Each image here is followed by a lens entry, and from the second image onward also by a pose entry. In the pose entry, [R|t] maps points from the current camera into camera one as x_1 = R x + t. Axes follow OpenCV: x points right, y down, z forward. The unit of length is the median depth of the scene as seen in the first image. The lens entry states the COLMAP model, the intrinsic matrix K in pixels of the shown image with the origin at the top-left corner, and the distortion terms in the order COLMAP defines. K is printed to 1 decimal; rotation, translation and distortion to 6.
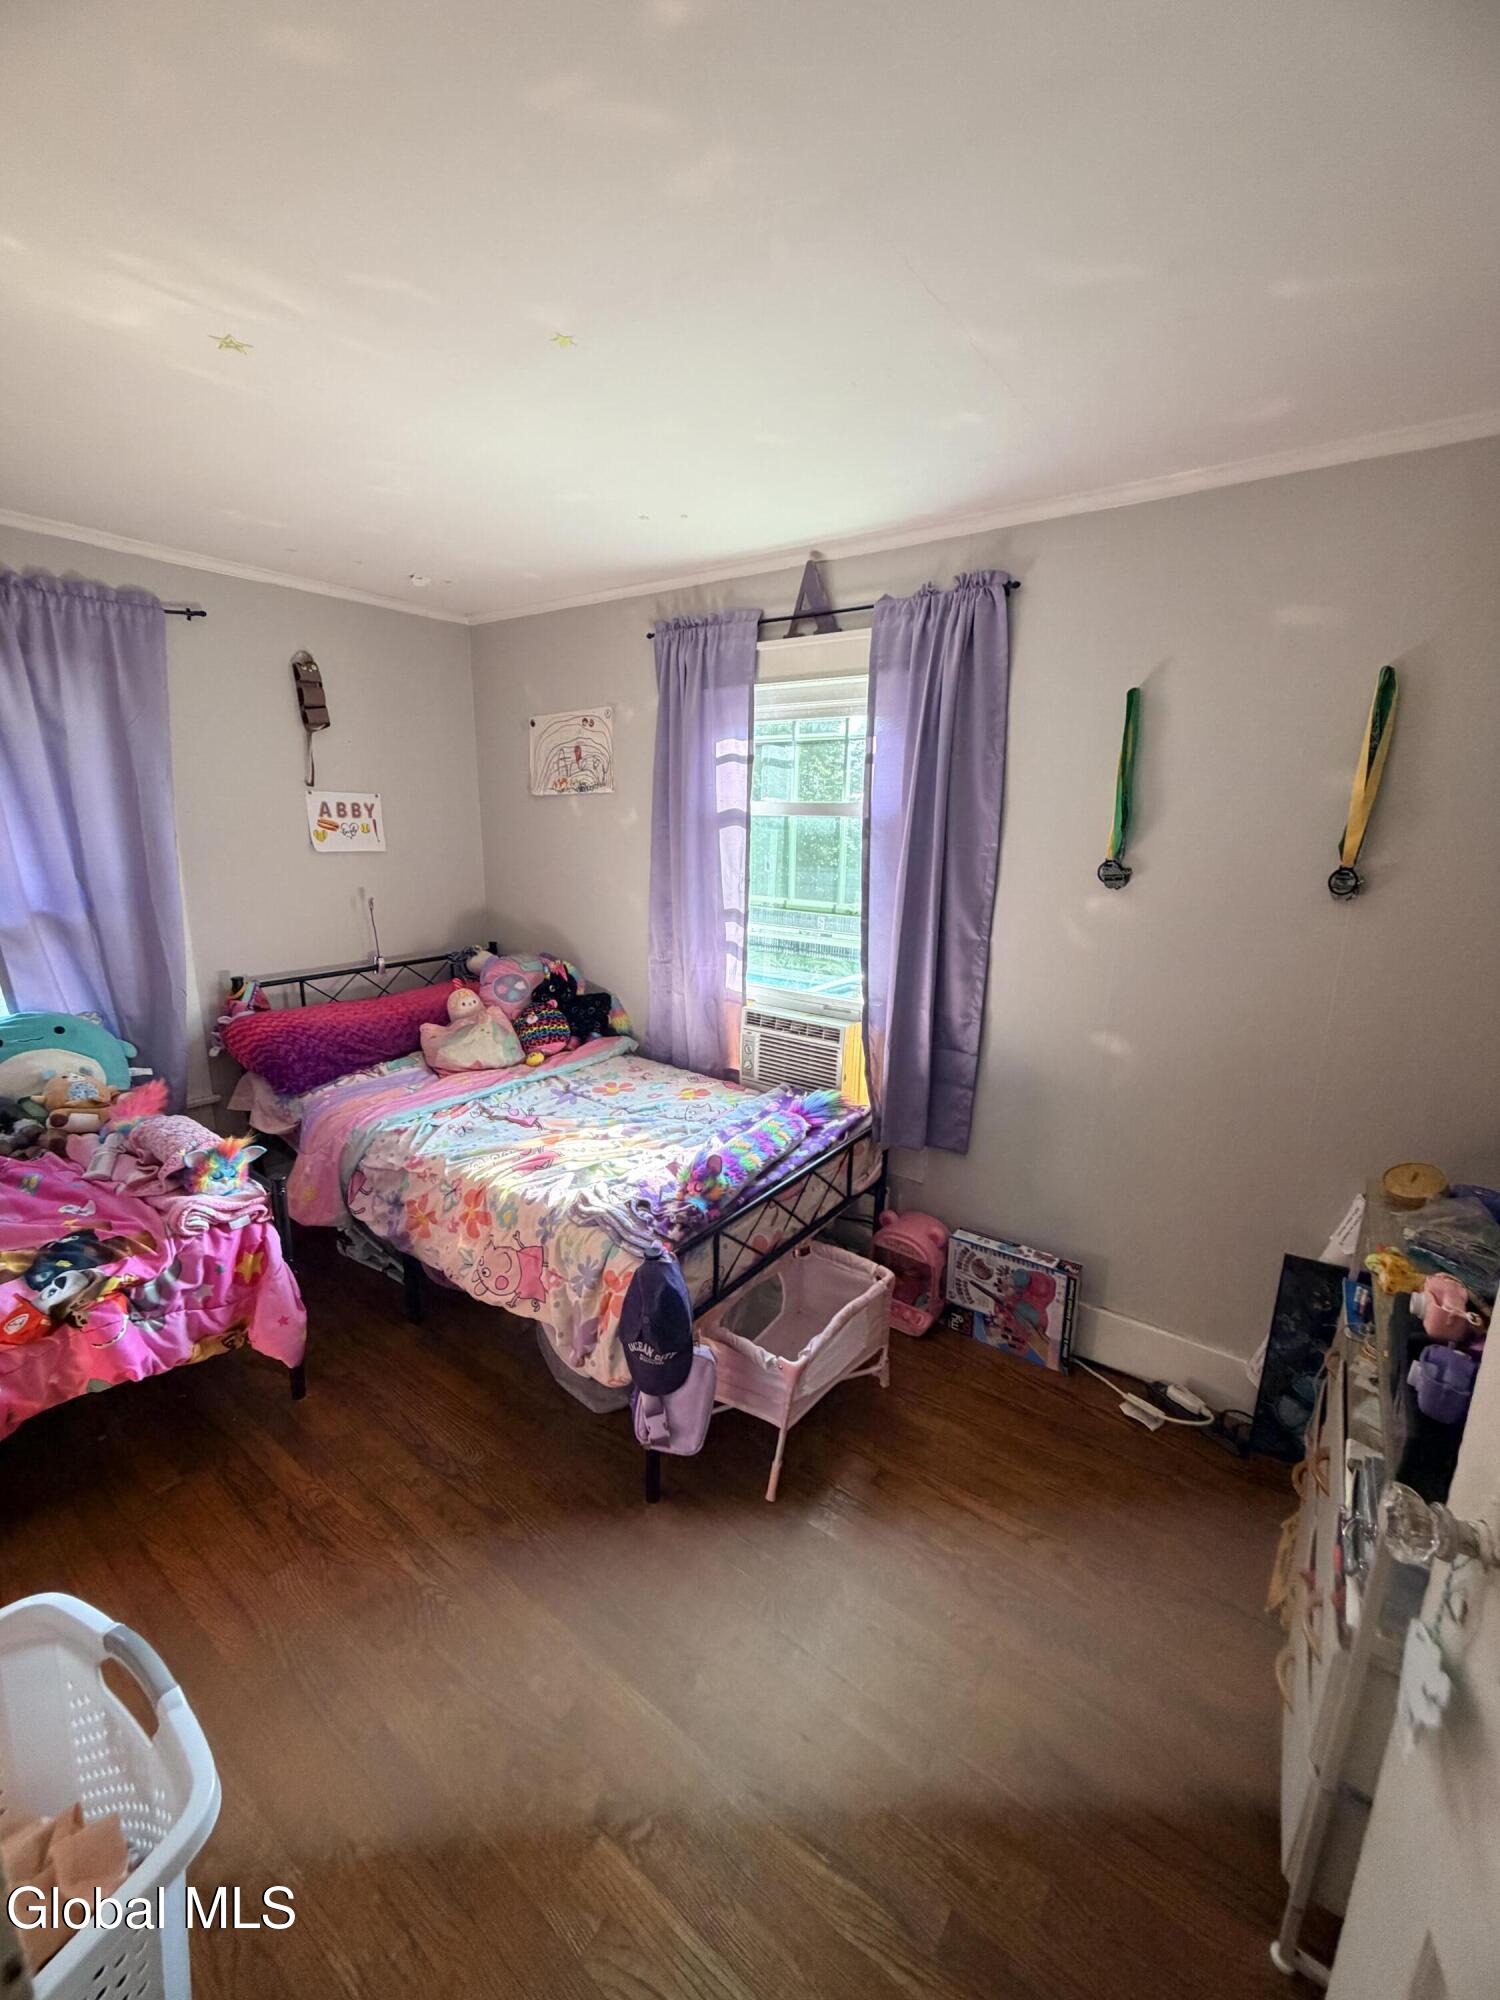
lens RADIAL K [[790.6, 0, 748.4], [0, 790.6, 1001.5], [0, 0, 1]] dist [-0.003237, 0.000043]
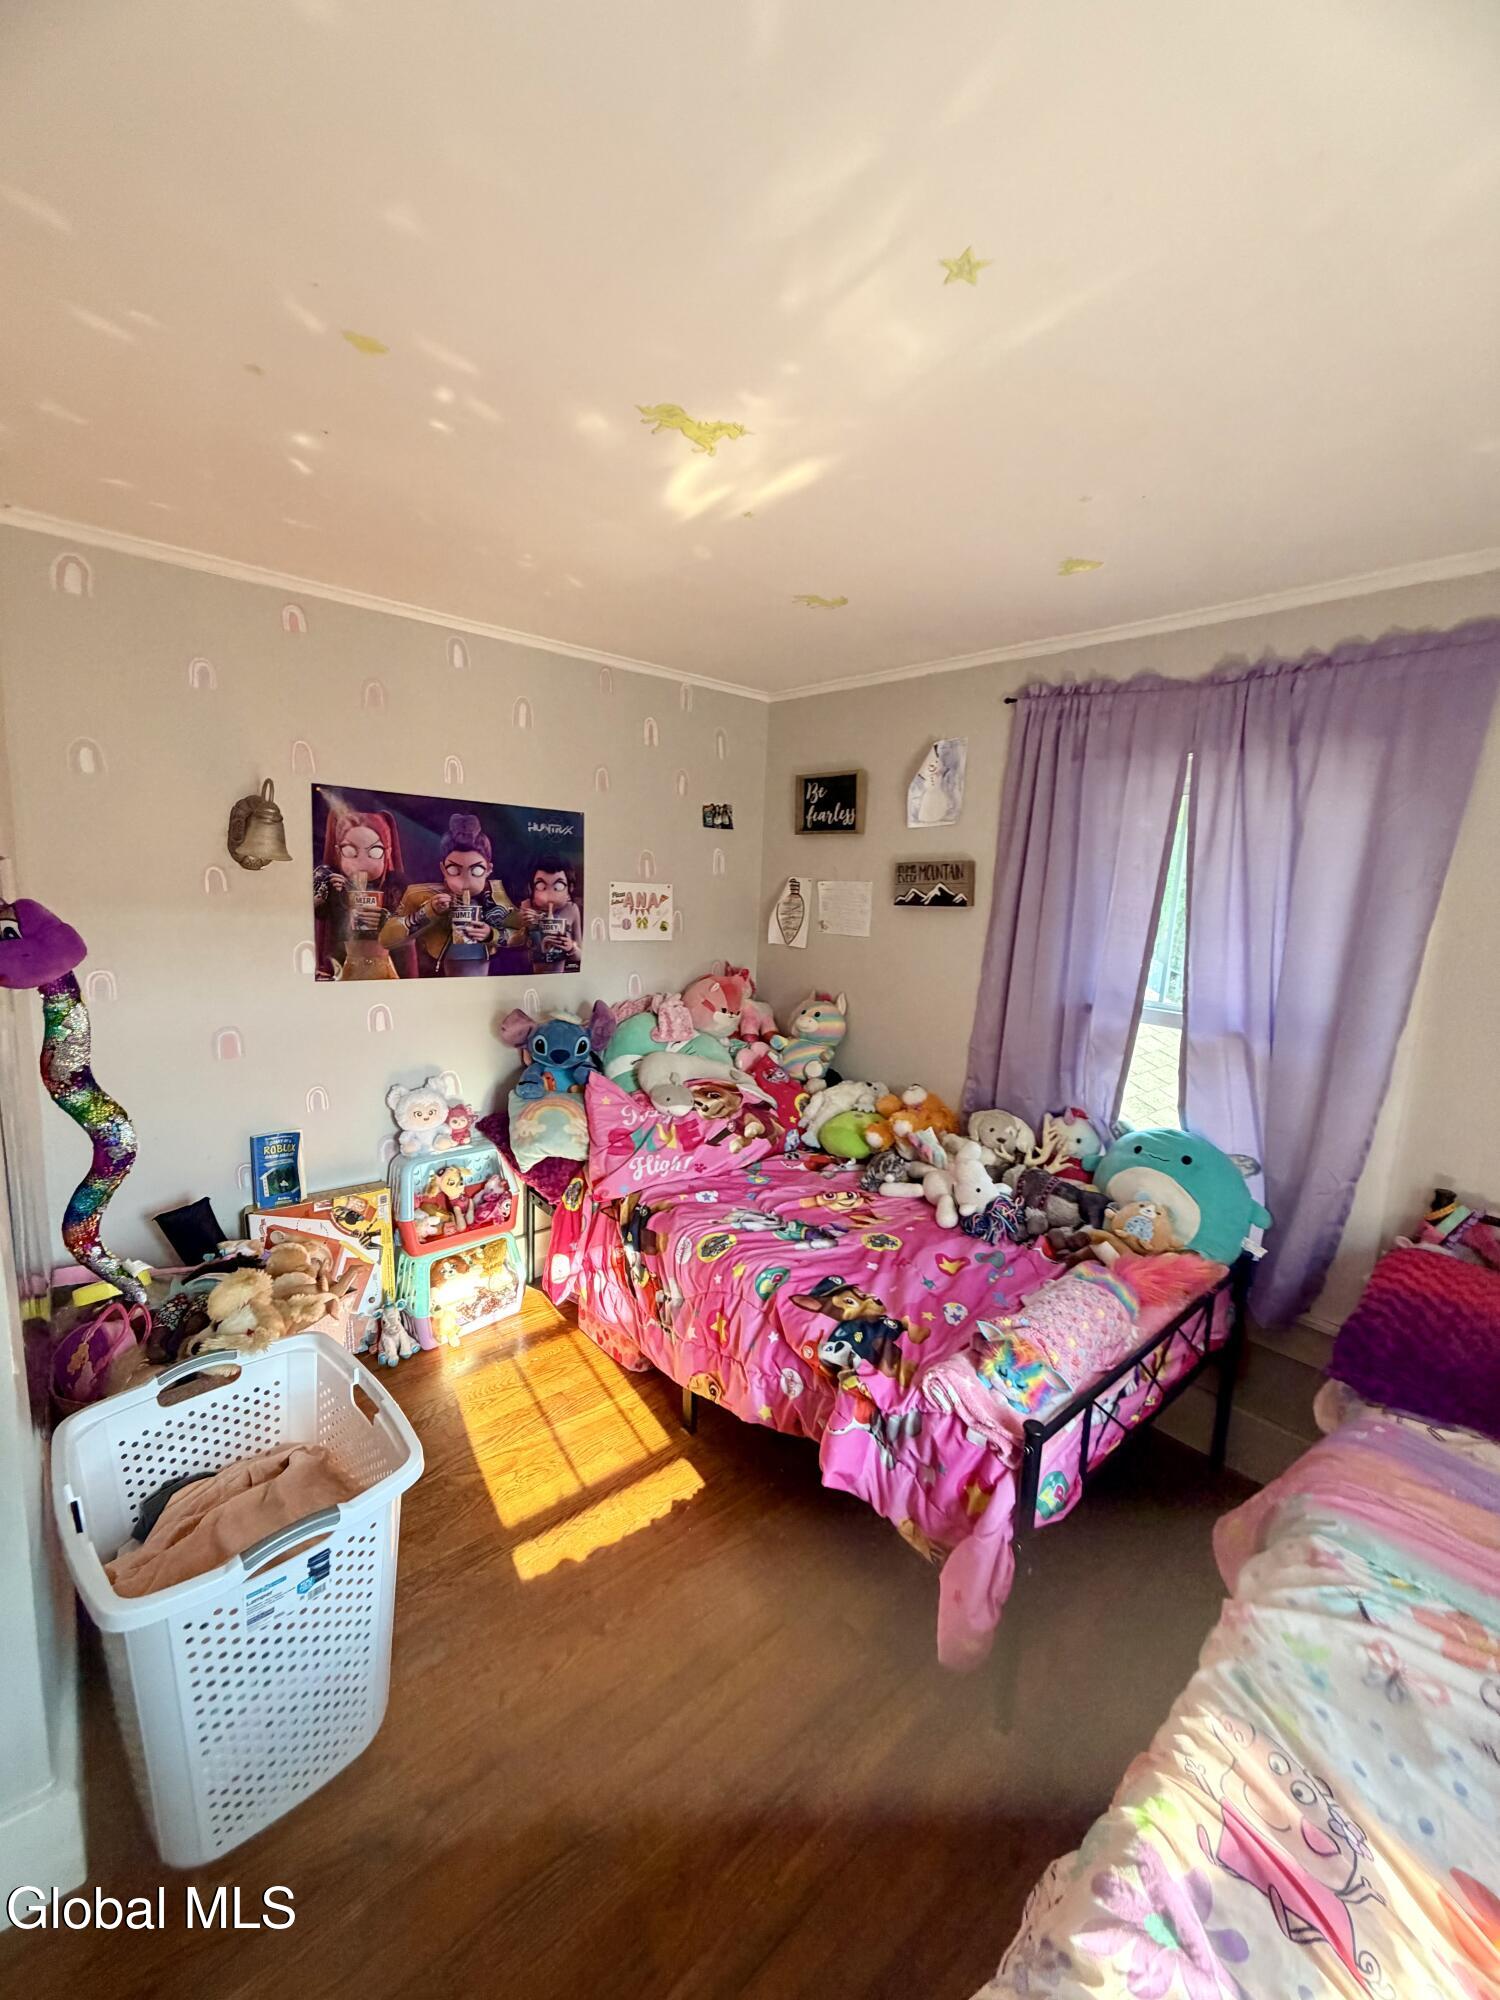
lens RADIAL K [[790.6, 0, 749.6], [0, 790.6, 995.2], [0, 0, 1]] dist [-0.003237, 0.000043]
pose [[-0.236972, 0.108049, -0.965489, 0.103320], [-0.262575, 0.949688, 0.170727, -0.200555], [0.935360, 0.293971, -0.196679, 0.805803]]
